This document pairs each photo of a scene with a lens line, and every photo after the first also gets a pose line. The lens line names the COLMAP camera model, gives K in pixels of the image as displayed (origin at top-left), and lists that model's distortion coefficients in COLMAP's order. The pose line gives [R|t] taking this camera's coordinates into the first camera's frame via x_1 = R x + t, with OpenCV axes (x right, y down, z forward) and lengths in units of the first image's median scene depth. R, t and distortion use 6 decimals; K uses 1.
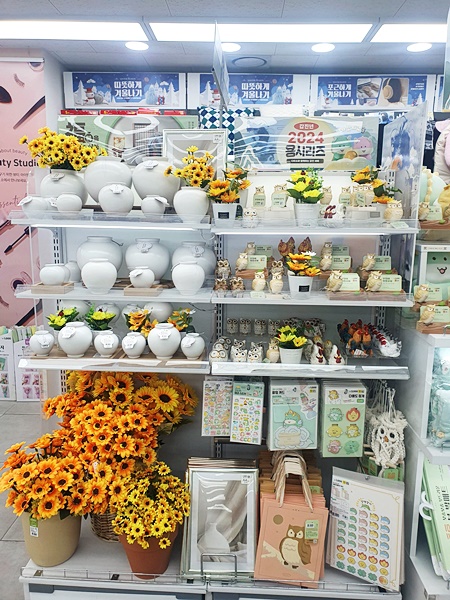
lens RADIAL K [[472.0, 0, 239.6], [0, 472.0, 280.9], [0, 0, 1]] dist [0.016287, 0.006168]
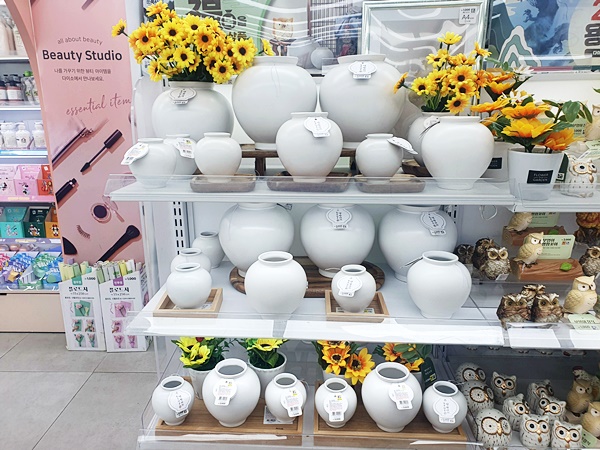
lens RADIAL K [[472.0, 0, 299.0], [0, 472.0, 208.8], [0, 0, 1]] dist [0.016287, 0.006168]
pose [[0.999602, -0.016962, -0.022553, -0.246122], [0.019017, 0.995366, 0.094256, -0.142450], [0.020850, -0.094647, 0.995292, 0.457284]]
